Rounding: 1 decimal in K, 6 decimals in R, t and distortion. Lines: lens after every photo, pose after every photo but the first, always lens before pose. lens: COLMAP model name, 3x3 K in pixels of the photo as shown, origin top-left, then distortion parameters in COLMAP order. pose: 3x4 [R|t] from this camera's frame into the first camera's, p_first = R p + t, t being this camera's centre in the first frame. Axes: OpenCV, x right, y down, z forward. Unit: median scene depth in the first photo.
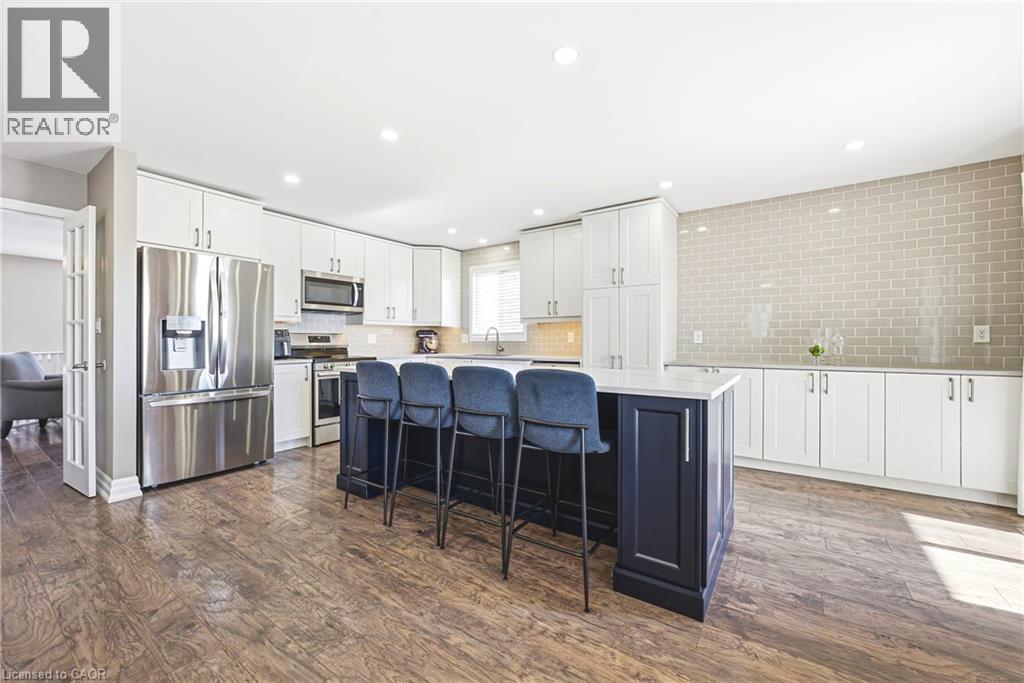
lens RADIAL K [[402.1, 0, 510.4], [0, 402.1, 340.4], [0, 0, 1]] dist [-0.002145, 0.000015]
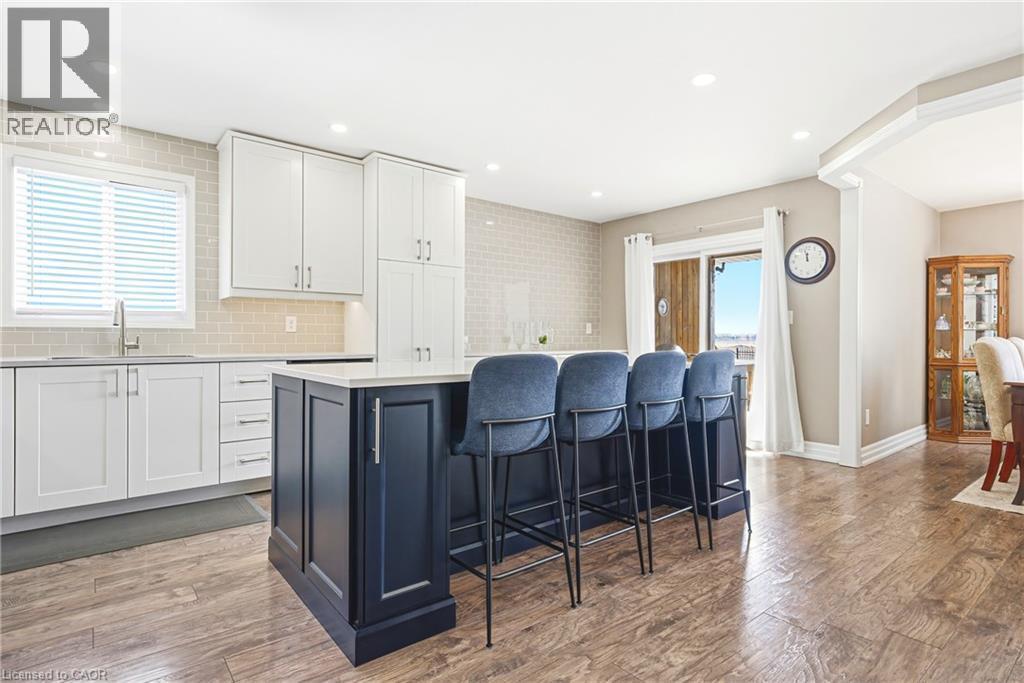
lens RADIAL K [[522.1, 0, 511.4], [0, 522.1, 339.3], [0, 0, 1]] dist [0.003662, 0.000474]
pose [[0.282109, -0.002513, 0.959379, -0.647860], [-0.002378, 0.999992, 0.003319, 0.016507], [-0.959379, -0.003217, 0.282100, 0.489895]]
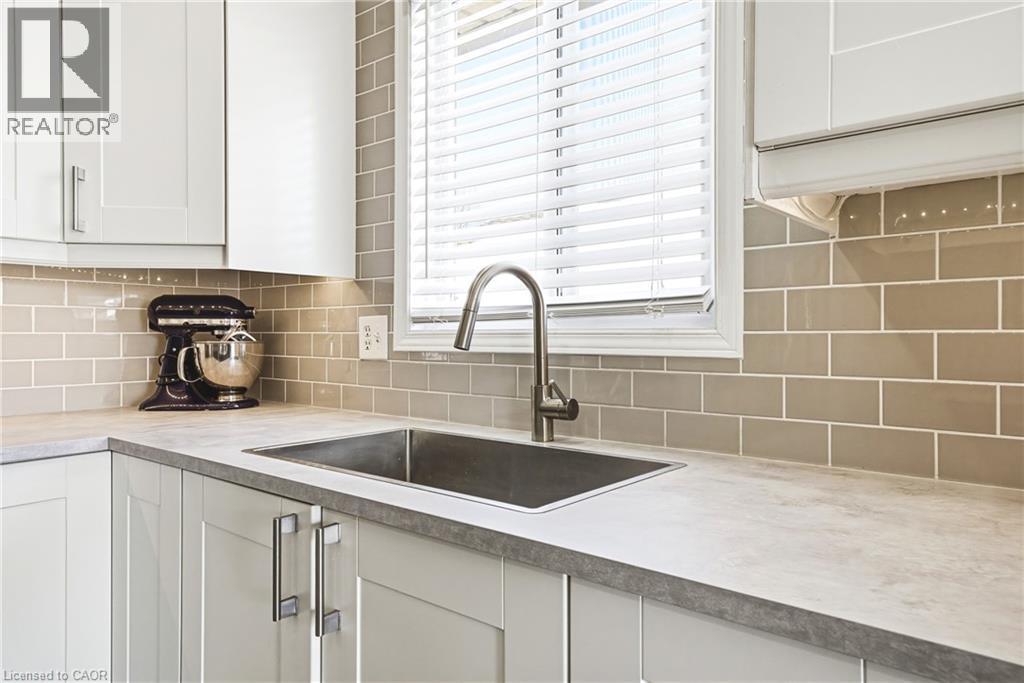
lens RADIAL K [[690.3, 0, 513.5], [0, 690.3, 339.2], [0, 0, 1]] dist [0.002034, 0.000138]
pose [[0.994115, 0.003901, -0.108257, -0.015902], [-0.003346, 0.999980, 0.005300, -0.006867], [0.108275, -0.004907, 0.994109, 0.945735]]
